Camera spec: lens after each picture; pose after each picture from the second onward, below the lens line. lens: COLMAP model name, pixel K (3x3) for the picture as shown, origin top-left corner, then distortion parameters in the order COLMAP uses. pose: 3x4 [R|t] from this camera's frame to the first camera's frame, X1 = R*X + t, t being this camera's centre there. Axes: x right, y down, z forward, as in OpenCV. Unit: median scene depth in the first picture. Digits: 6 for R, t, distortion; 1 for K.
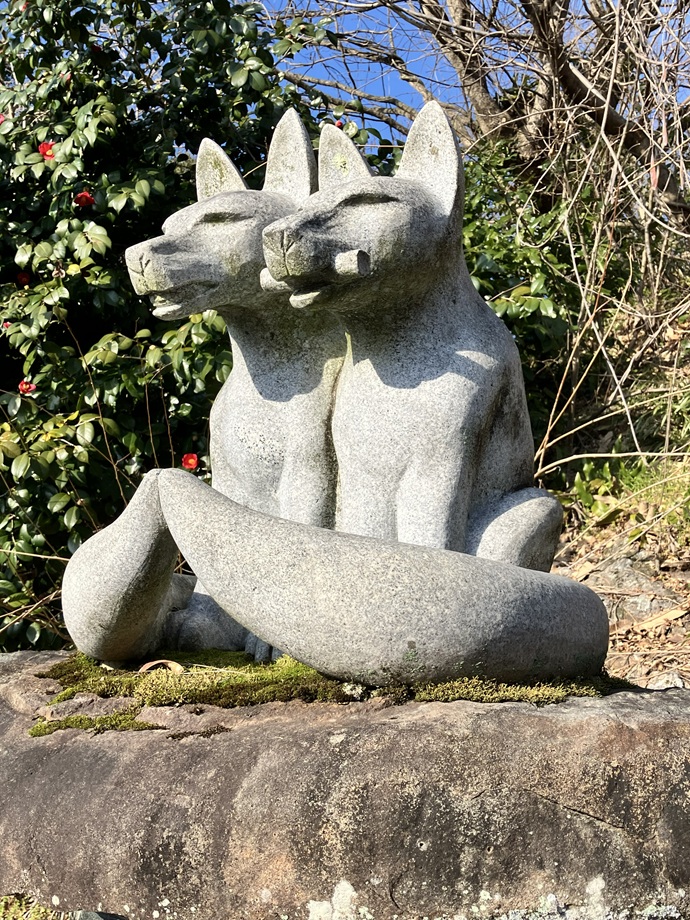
lens RADIAL K [[965.1, 0, 345.0], [0, 965.1, 460.0], [0, 0, 1]] dist [0.003186, 0.001619]
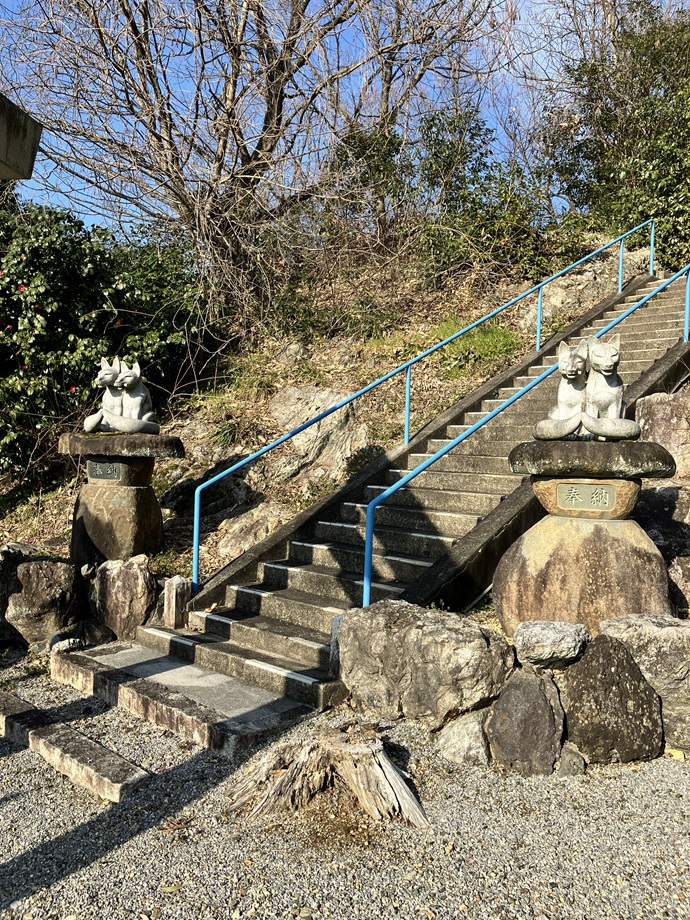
lens RADIAL K [[733.2, 0, 345.0], [0, 733.2, 460.0], [0, 0, 1]] dist [0.010033, 0.004109]
pose [[0.948038, 0.008896, 0.318032, -0.190880], [-0.060821, 0.986241, 0.153717, -0.588003], [-0.312289, -0.165072, 0.935535, -5.087222]]
